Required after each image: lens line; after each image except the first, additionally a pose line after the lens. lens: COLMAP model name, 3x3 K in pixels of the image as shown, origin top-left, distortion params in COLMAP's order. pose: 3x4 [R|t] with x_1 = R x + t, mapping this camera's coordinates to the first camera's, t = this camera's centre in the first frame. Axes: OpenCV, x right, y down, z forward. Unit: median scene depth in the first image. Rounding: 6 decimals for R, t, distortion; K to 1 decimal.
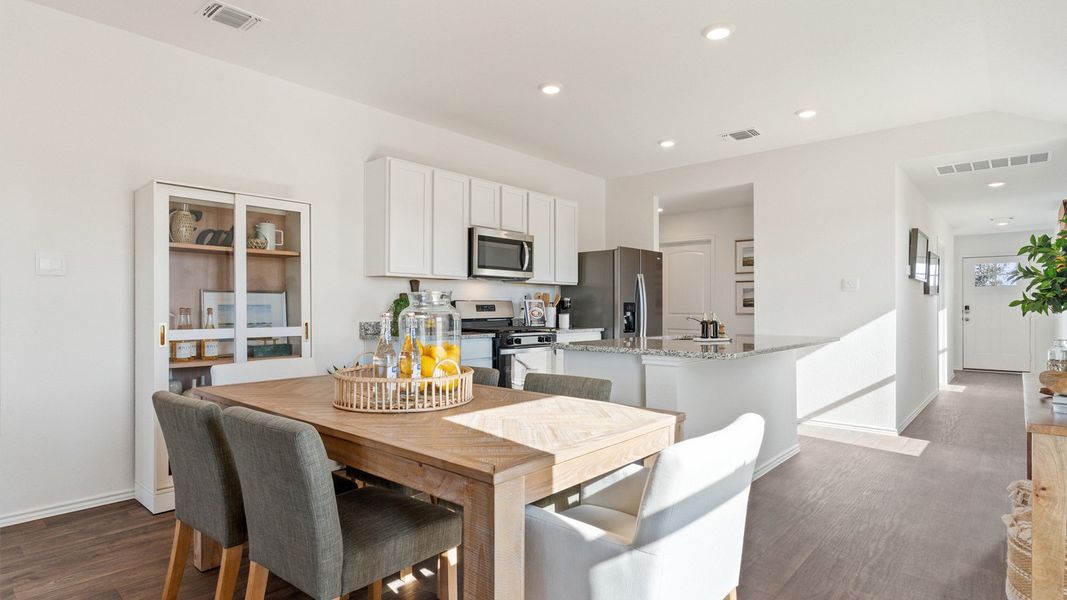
lens RADIAL K [[508.7, 0, 529.5], [0, 508.7, 304.9], [0, 0, 1]] dist [0.001846, 0.000202]
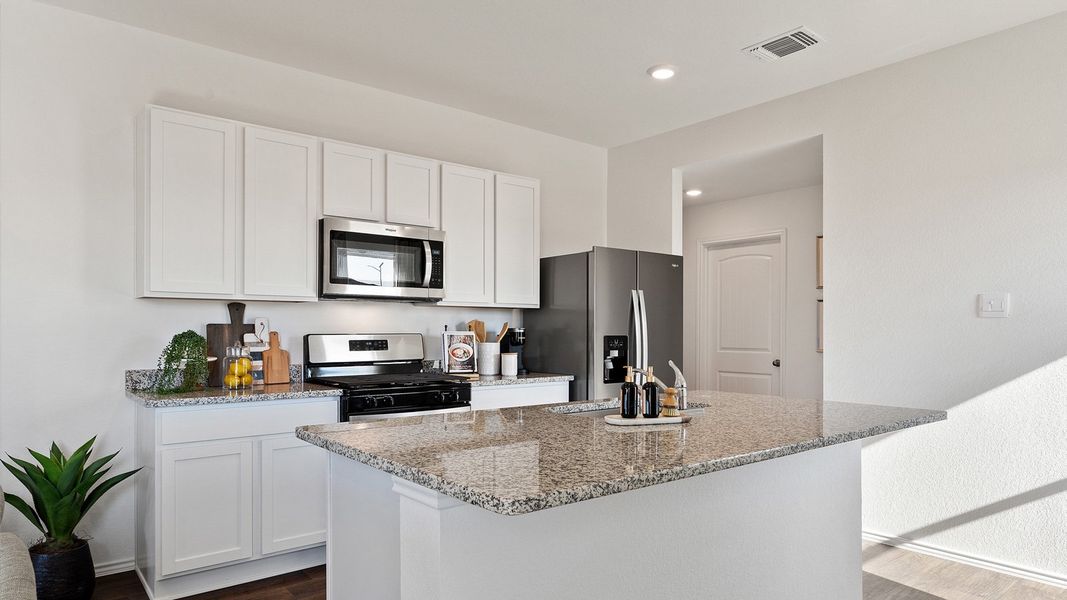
lens RADIAL K [[587.2, 0, 533.1], [0, 587.2, 325.1], [0, 0, 1]] dist [0.000413, 0.000039]
pose [[0.985964, -0.002002, -0.166948, 0.222105], [0.000546, 0.999961, -0.008767, -0.011639], [0.166959, 0.008553, 0.985927, 0.272414]]
